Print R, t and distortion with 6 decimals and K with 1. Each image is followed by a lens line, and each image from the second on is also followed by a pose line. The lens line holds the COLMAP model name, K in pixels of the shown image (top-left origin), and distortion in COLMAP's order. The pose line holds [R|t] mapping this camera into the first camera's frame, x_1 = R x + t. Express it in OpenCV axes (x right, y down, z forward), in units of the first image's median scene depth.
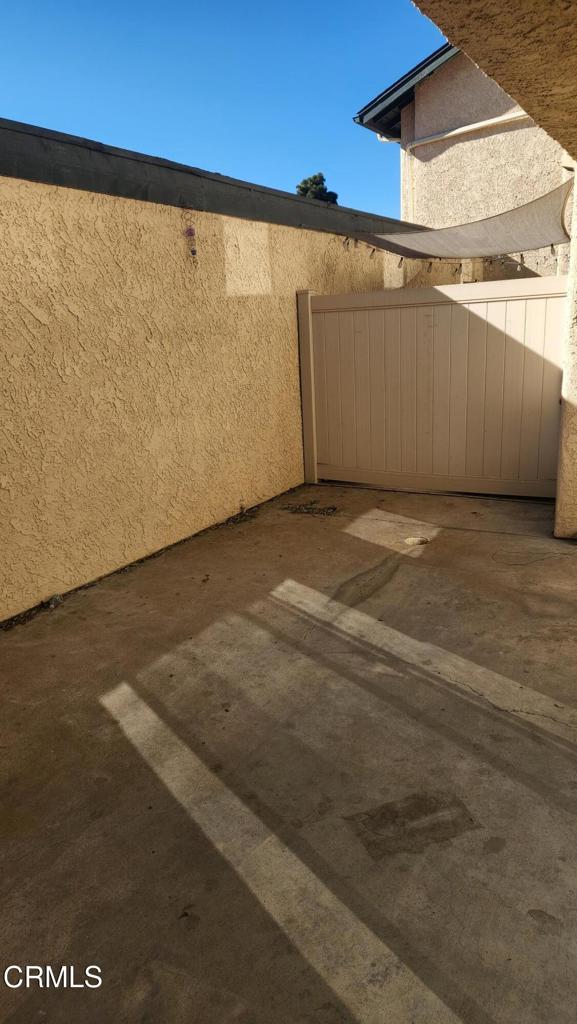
lens RADIAL K [[687.3, 0, 289.2], [0, 687.3, 512.9], [0, 0, 1]] dist [0.028937, -0.006753]
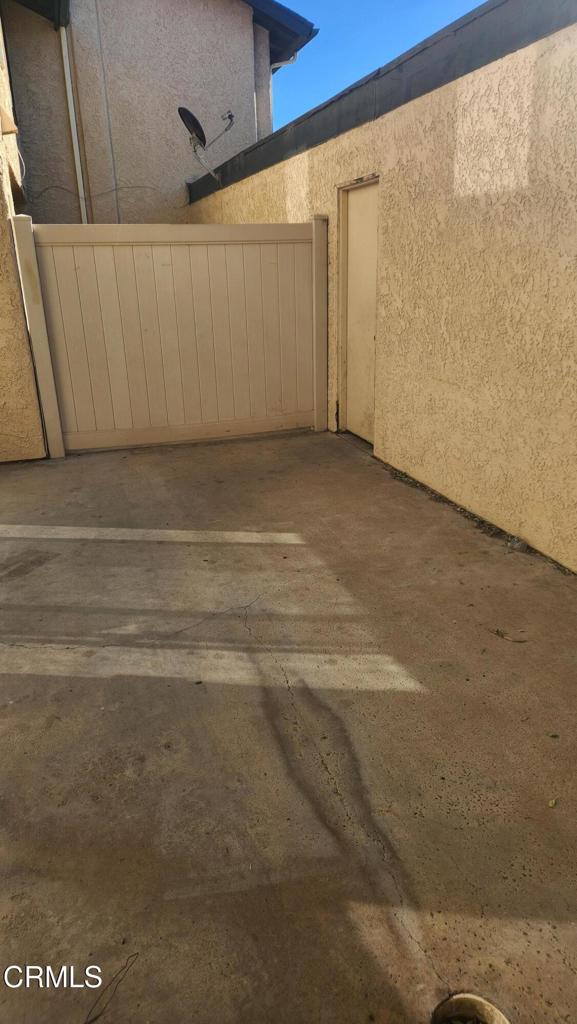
lens RADIAL K [[687.3, 0, 289.3], [0, 687.3, 510.6], [0, 0, 1]] dist [0.028937, -0.006753]
pose [[-0.672789, 0.311784, -0.670929, 0.528215], [-0.144894, 0.833774, 0.532754, -0.406814], [0.725507, 0.455645, -0.515778, 1.471933]]
